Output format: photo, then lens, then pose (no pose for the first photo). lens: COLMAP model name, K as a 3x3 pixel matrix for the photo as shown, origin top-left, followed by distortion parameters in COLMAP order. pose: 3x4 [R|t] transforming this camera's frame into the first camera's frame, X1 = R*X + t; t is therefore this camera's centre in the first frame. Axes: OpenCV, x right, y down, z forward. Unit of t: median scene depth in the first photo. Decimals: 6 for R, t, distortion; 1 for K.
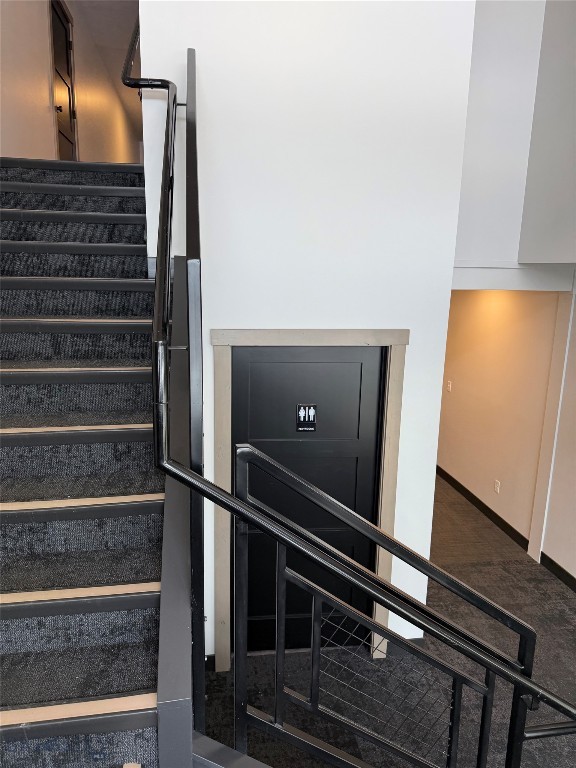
lens RADIAL K [[553.3, 0, 288.0], [0, 553.3, 384.0], [0, 0, 1]] dist [-0.002081, -0.001826]
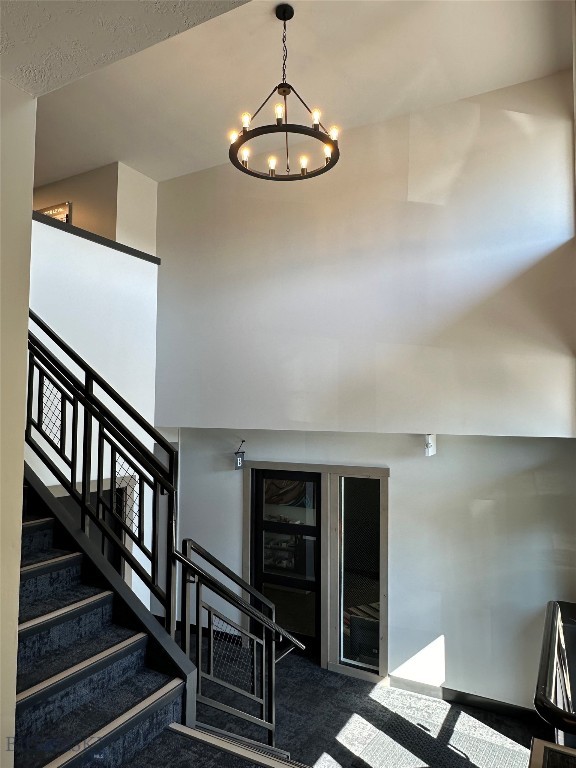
lens RADIAL K [[521.3, 0, 288.0], [0, 521.3, 384.0], [0, 0, 1]] dist [-0.001476, -0.000737]
pose [[0.625688, 0.027574, 0.779586, -1.145590], [0.167994, 0.971162, -0.169181, -0.047112], [-0.761770, 0.236820, 0.603012, -0.496961]]
